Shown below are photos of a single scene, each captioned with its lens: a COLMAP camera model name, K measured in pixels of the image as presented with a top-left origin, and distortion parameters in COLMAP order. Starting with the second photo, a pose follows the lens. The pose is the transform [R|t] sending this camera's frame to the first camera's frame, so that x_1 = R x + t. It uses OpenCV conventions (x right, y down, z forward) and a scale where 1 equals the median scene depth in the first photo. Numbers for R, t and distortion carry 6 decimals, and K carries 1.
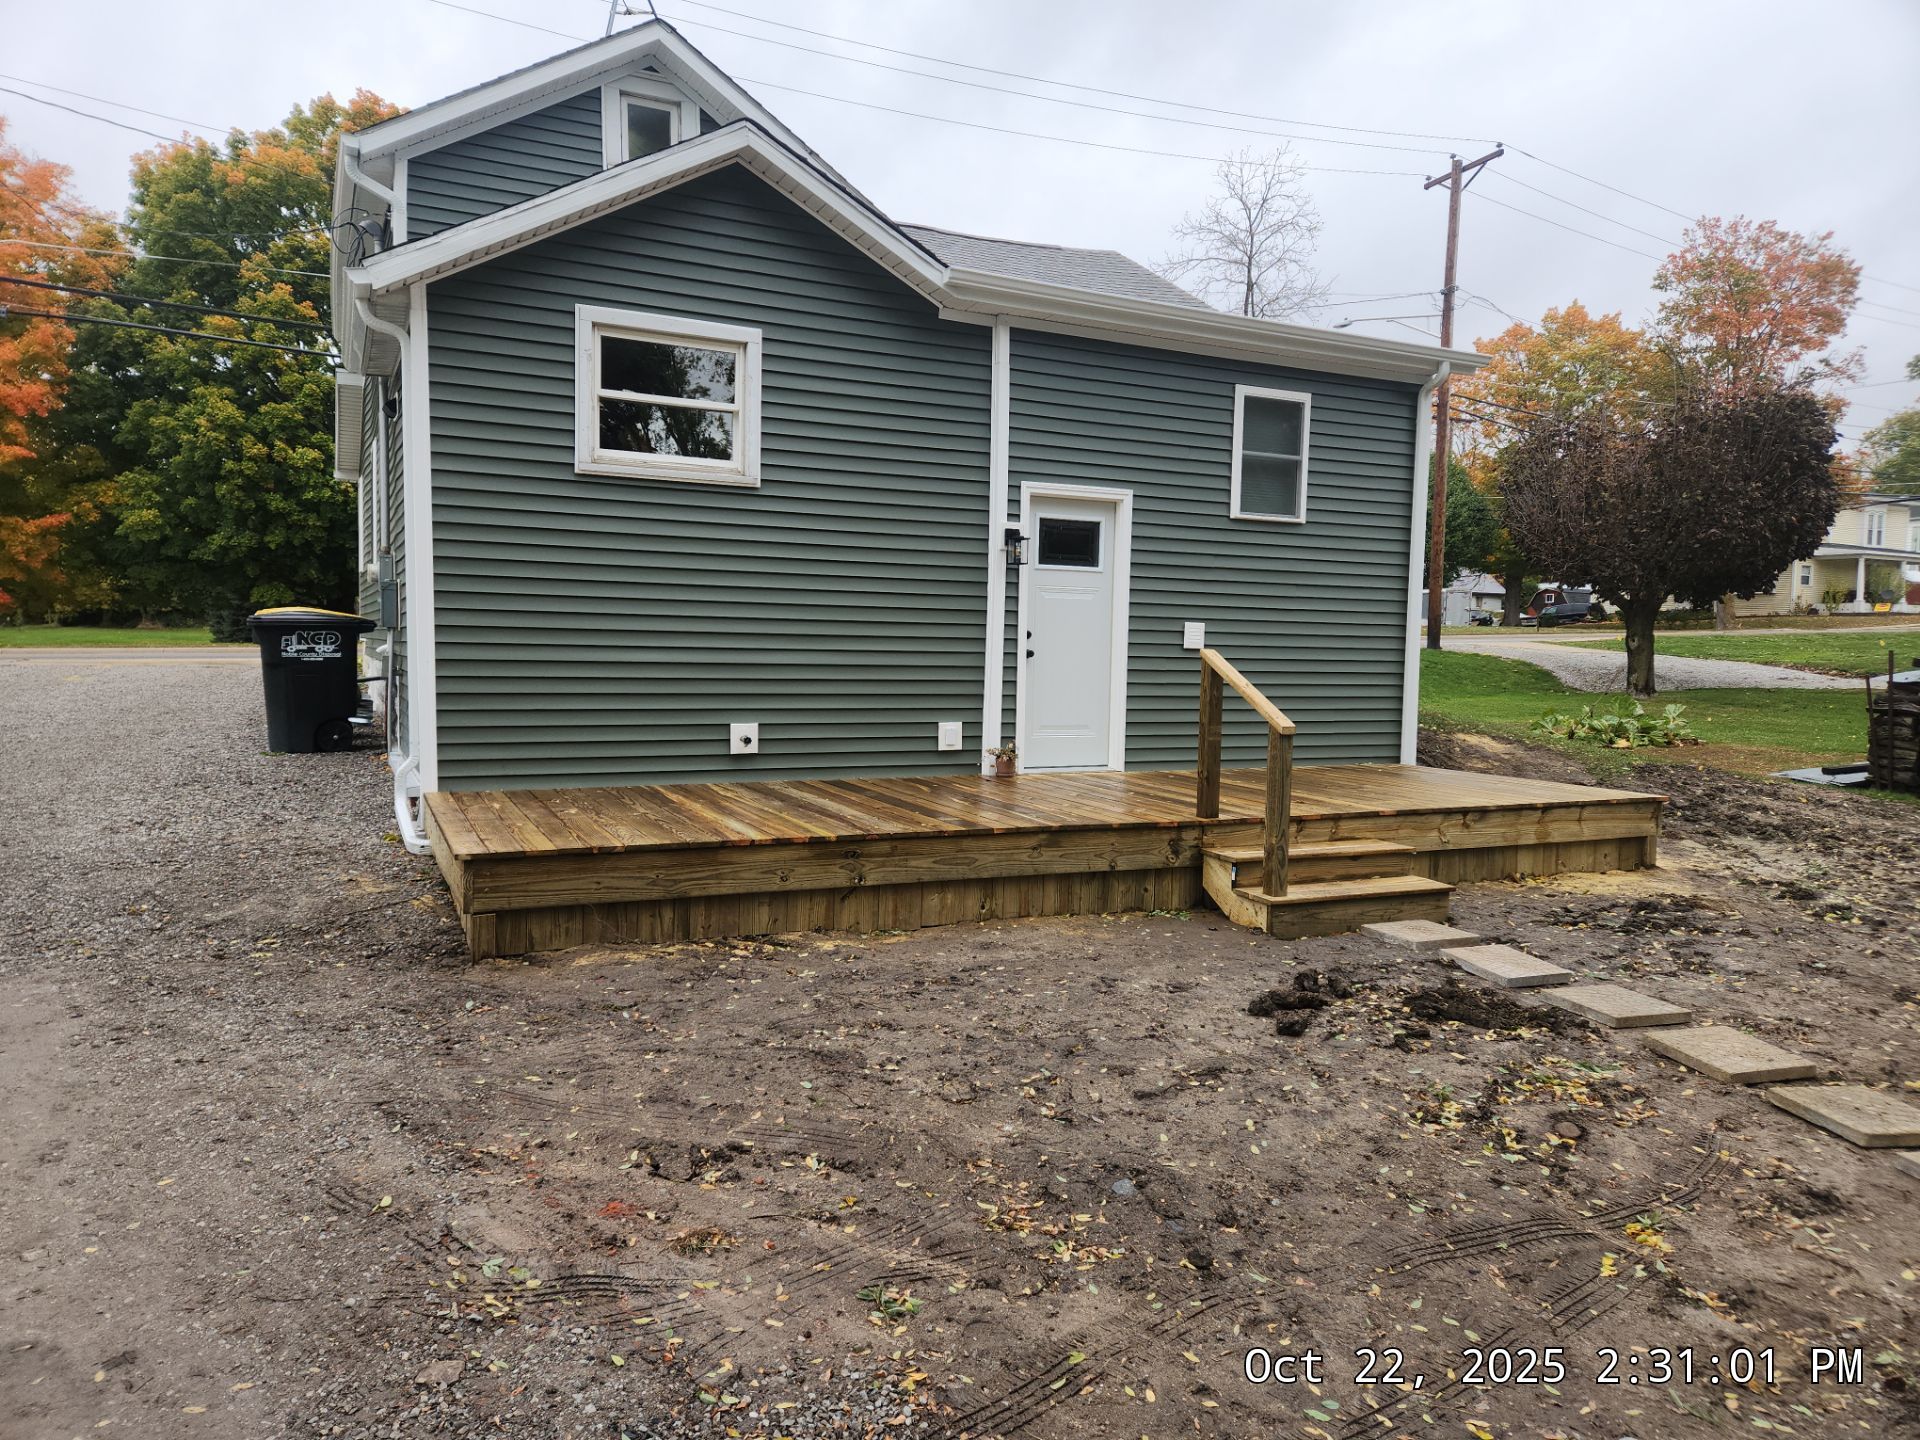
lens RADIAL K [[1283.8, 0, 947.7], [0, 1283.8, 712.1], [0, 0, 1]] dist [0.038464, -0.007872]
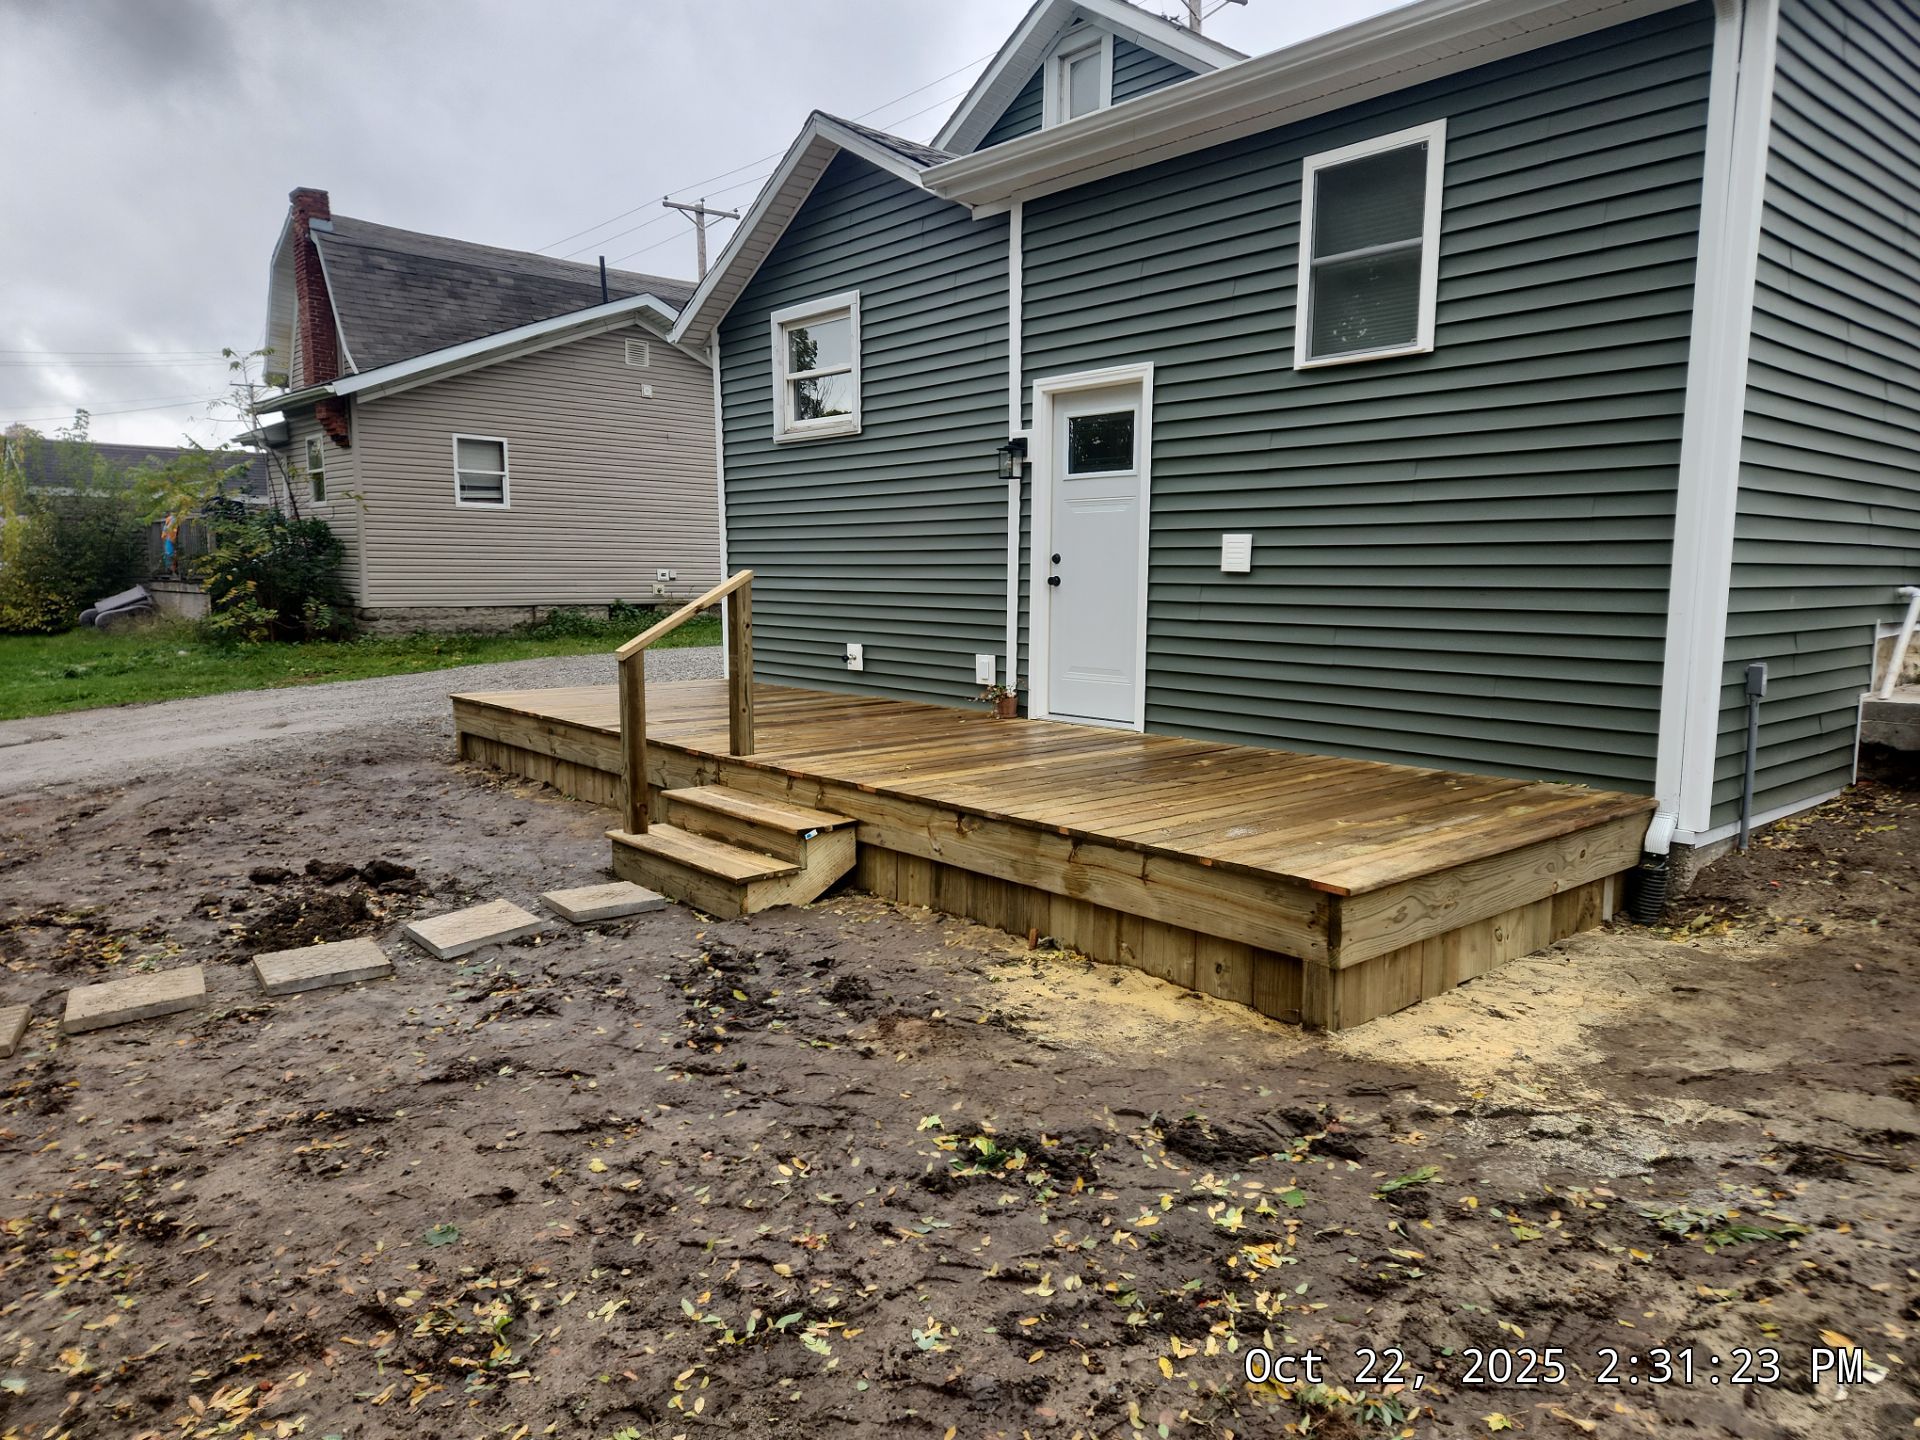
lens RADIAL K [[1283.8, 0, 960.4], [0, 1283.8, 722.9], [0, 0, 1]] dist [0.038464, -0.007872]
pose [[0.273389, 0.092647, -0.957432, 0.887503], [-0.051501, 0.995333, 0.081608, -0.018200], [0.960524, 0.026998, 0.276884, 0.713271]]
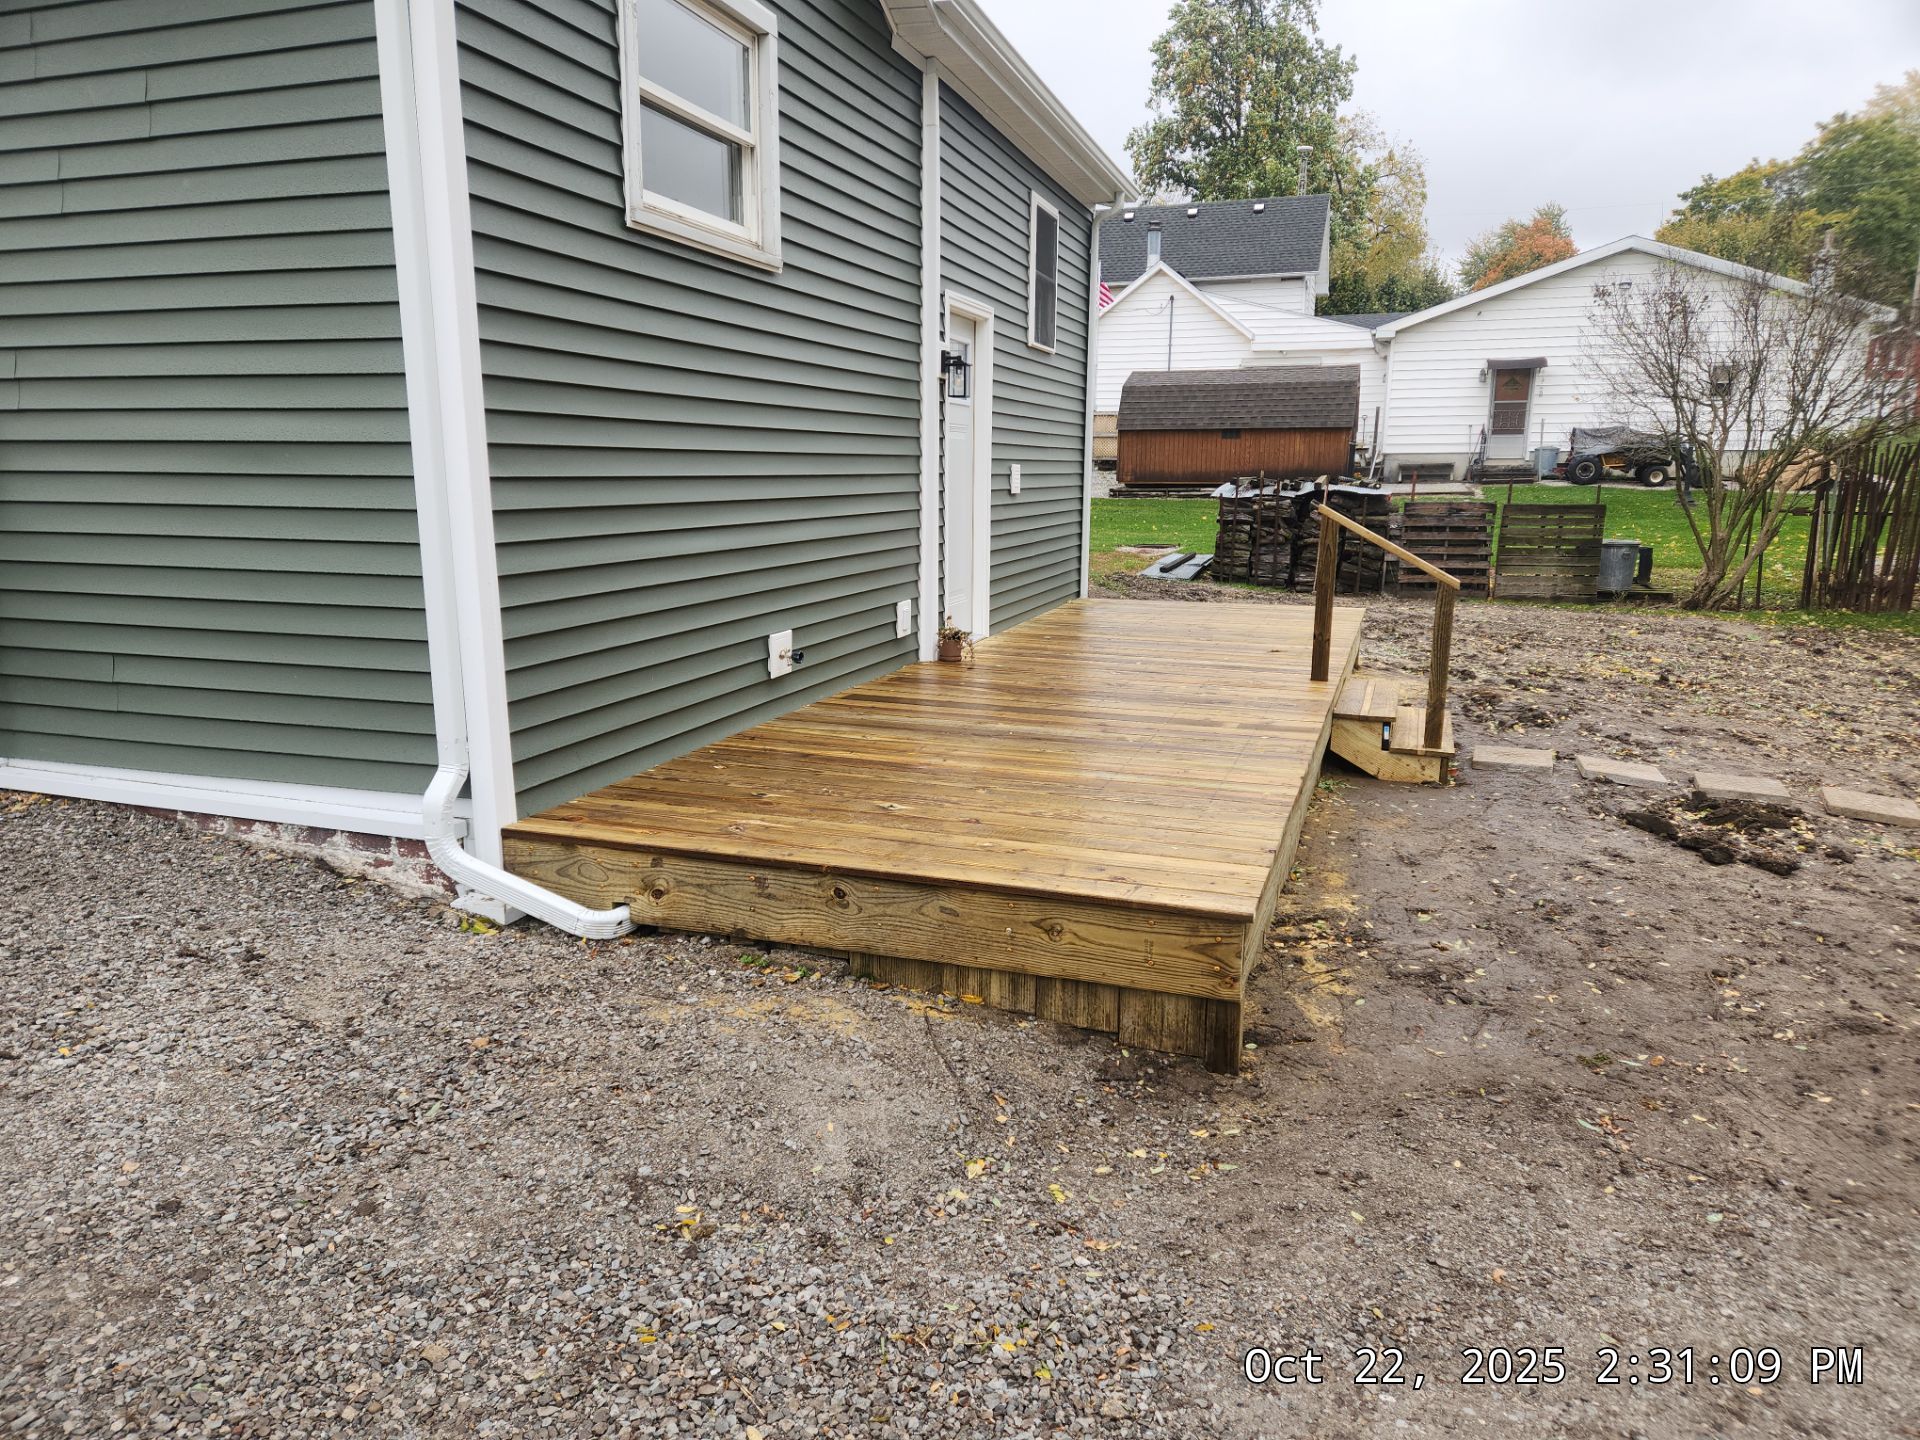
lens RADIAL K [[1283.8, 0, 955.1], [0, 1283.8, 720.4], [0, 0, 1]] dist [0.038464, -0.007872]
pose [[0.697343, -0.155710, 0.699620, -0.534277], [0.046008, 0.983828, 0.173107, -0.054406], [-0.715260, -0.088527, 0.693229, 0.415999]]
